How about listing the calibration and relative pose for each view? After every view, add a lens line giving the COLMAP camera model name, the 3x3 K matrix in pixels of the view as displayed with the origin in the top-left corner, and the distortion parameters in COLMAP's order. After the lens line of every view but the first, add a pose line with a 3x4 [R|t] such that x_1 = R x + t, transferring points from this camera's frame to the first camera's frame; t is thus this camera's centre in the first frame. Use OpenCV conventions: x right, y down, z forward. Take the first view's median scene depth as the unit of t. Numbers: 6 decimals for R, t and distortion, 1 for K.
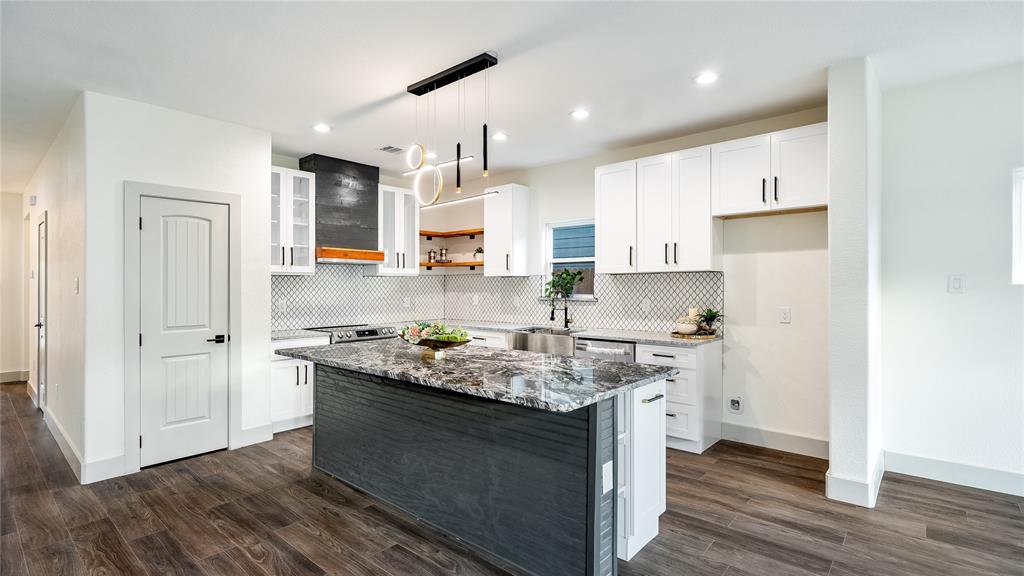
lens RADIAL K [[482.4, 0, 504.2], [0, 482.4, 289.1], [0, 0, 1]] dist [-0.004330, 0.000794]
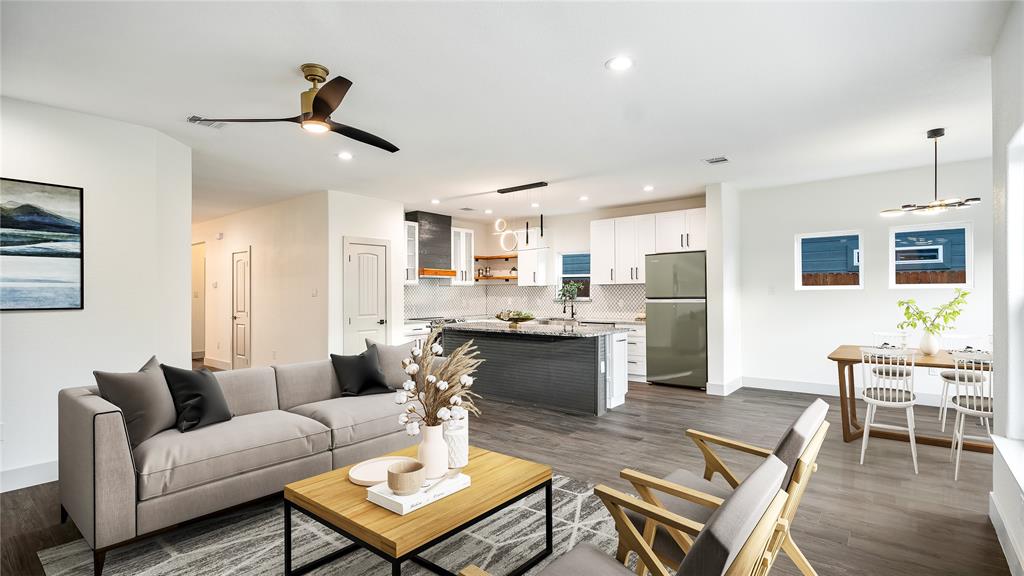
lens RADIAL K [[482.4, 0, 502.7], [0, 482.4, 285.8], [0, 0, 1]] dist [-0.004330, 0.000794]
pose [[0.999528, -0.001600, 0.030679, -0.158761], [0.002286, 0.999748, -0.022313, 0.008374], [-0.030636, 0.022373, 0.999280, -0.625067]]
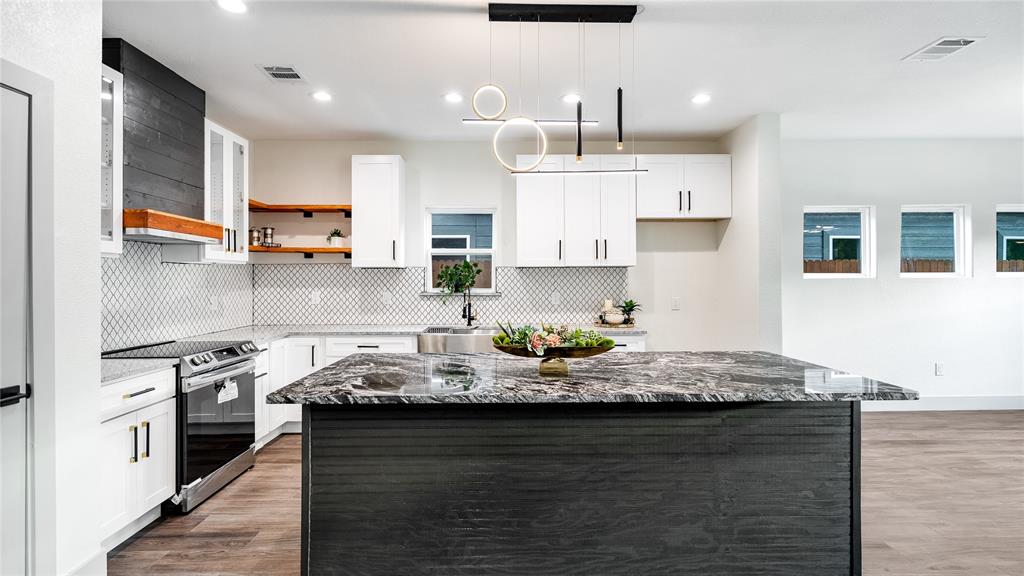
lens RADIAL K [[482.4, 0, 504.2], [0, 482.4, 280.7], [0, 0, 1]] dist [-0.004330, 0.000794]
pose [[0.739197, 0.001983, 0.673486, -0.442806], [0.002460, 0.999981, -0.005644, 0.001042], [-0.673485, 0.005829, 0.739178, 0.296732]]
